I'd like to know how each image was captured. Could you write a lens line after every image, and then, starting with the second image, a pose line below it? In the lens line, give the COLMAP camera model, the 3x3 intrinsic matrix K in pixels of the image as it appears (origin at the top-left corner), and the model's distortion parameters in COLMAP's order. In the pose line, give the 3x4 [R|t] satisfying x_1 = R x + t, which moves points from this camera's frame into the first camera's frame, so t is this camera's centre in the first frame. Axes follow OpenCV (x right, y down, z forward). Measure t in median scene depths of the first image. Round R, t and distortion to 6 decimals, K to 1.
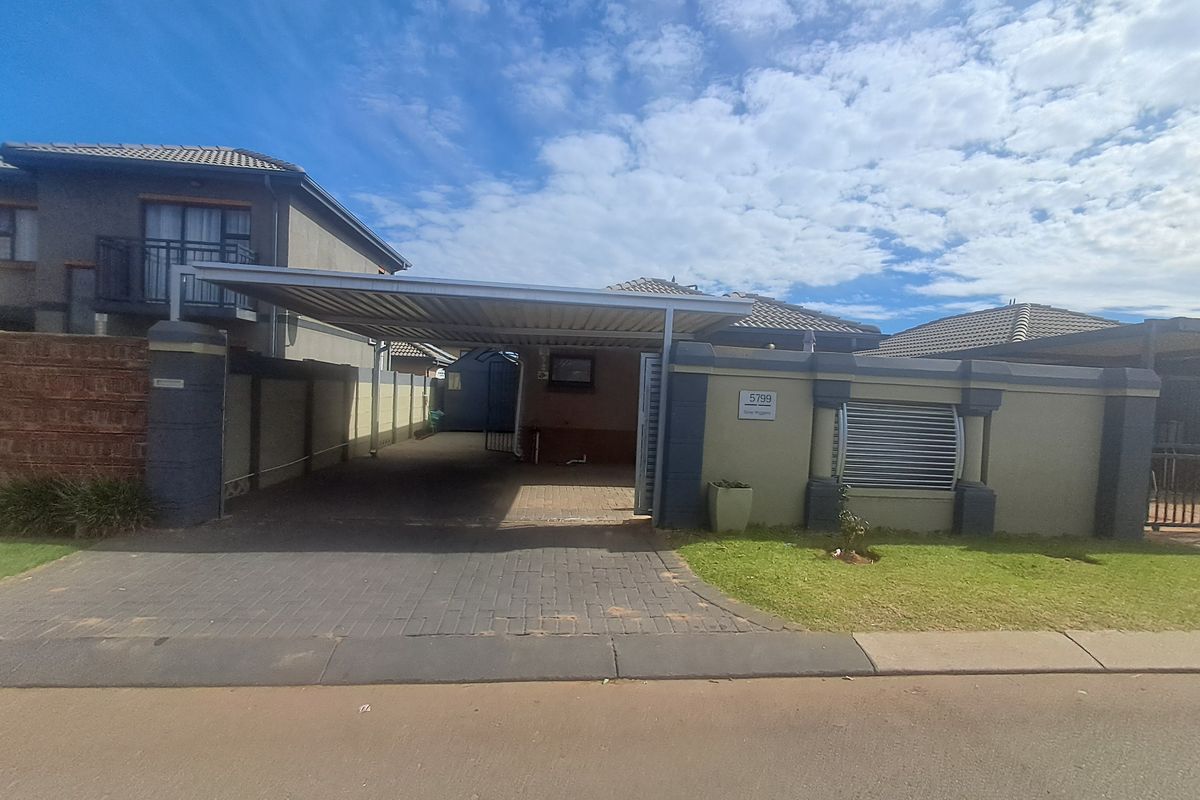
lens RADIAL K [[542.9, 0, 601.3], [0, 542.9, 401.8], [0, 0, 1]] dist [0.005676, 0.002186]
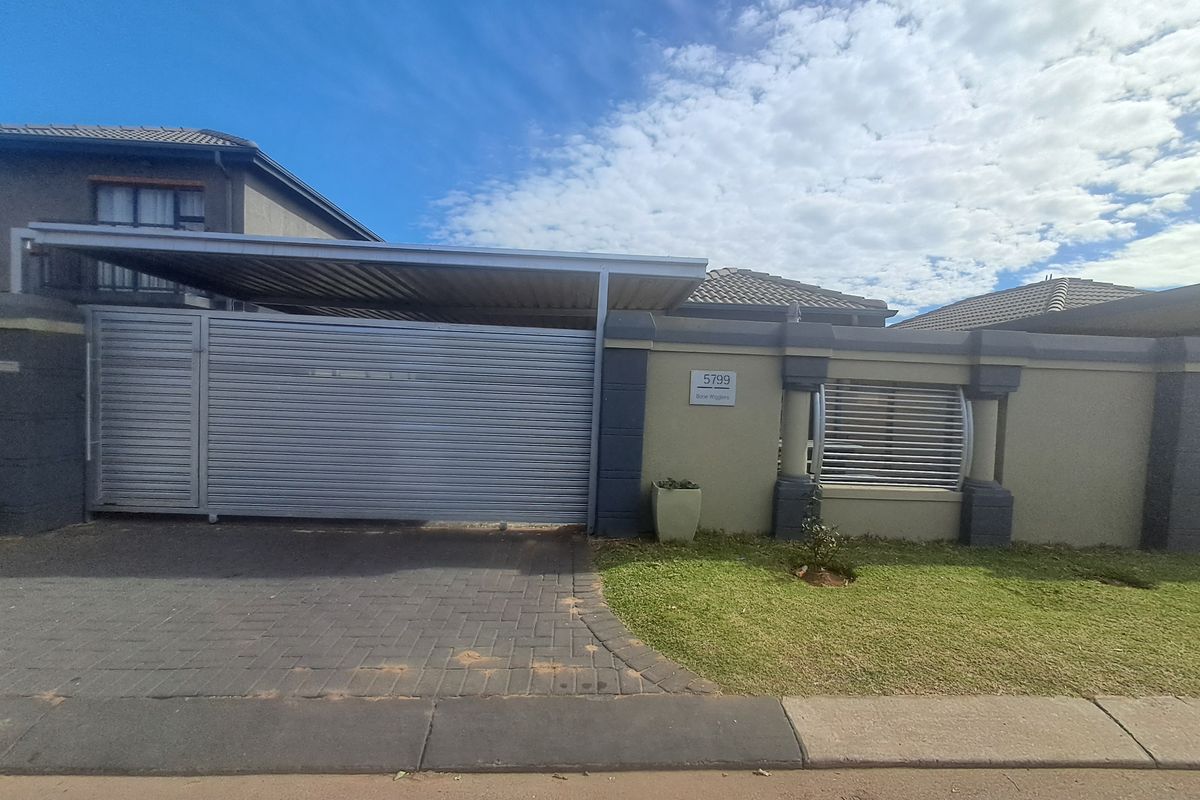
lens RADIAL K [[542.9, 0, 598.0], [0, 542.9, 400.9], [0, 0, 1]] dist [0.005676, 0.002186]
pose [[0.998672, -0.007207, -0.051006, 0.164678], [0.007743, 0.999917, 0.010313, 0.016931], [0.050927, -0.010694, 0.998645, 0.177198]]
